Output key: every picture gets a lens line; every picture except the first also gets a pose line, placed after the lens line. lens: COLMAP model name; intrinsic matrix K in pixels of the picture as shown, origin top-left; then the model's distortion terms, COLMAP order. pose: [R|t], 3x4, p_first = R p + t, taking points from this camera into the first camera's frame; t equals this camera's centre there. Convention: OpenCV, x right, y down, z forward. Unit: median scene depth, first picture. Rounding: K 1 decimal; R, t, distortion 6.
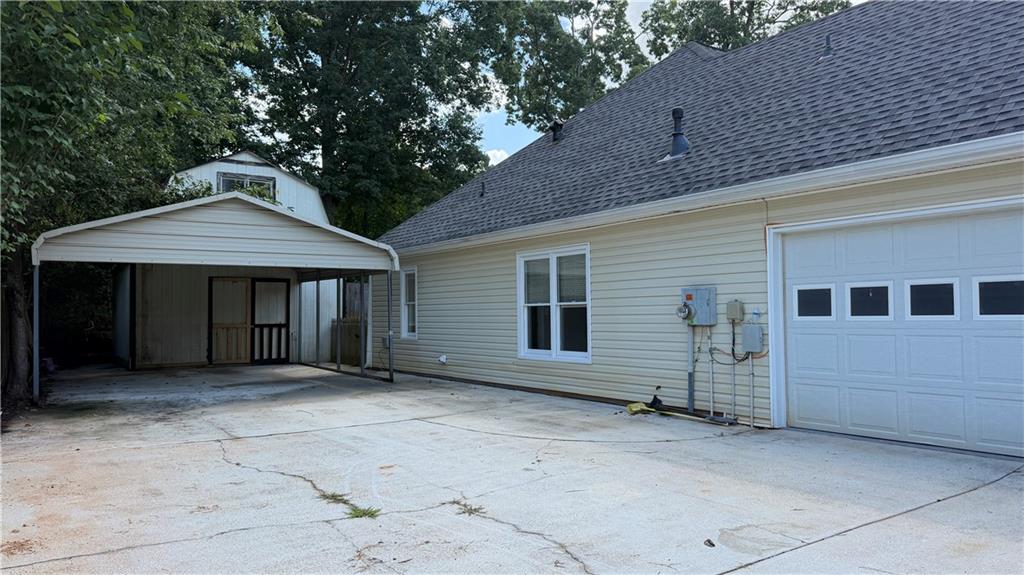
lens RADIAL K [[708.8, 0, 511.4], [0, 708.8, 288.1], [0, 0, 1]] dist [0.048304, -0.051283]
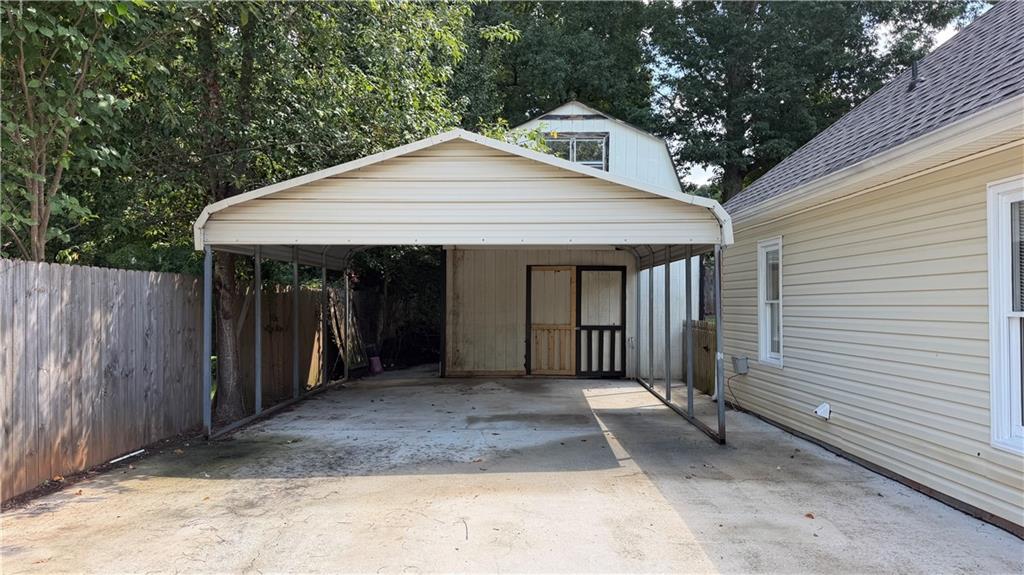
lens RADIAL K [[708.8, 0, 502.4], [0, 708.8, 292.1], [0, 0, 1]] dist [0.048304, -0.051283]
pose [[0.819031, 0.001072, -0.573748, 0.009875], [0.010793, 0.999793, 0.017275, 0.000464], [0.573648, -0.020342, 0.818850, 0.334476]]
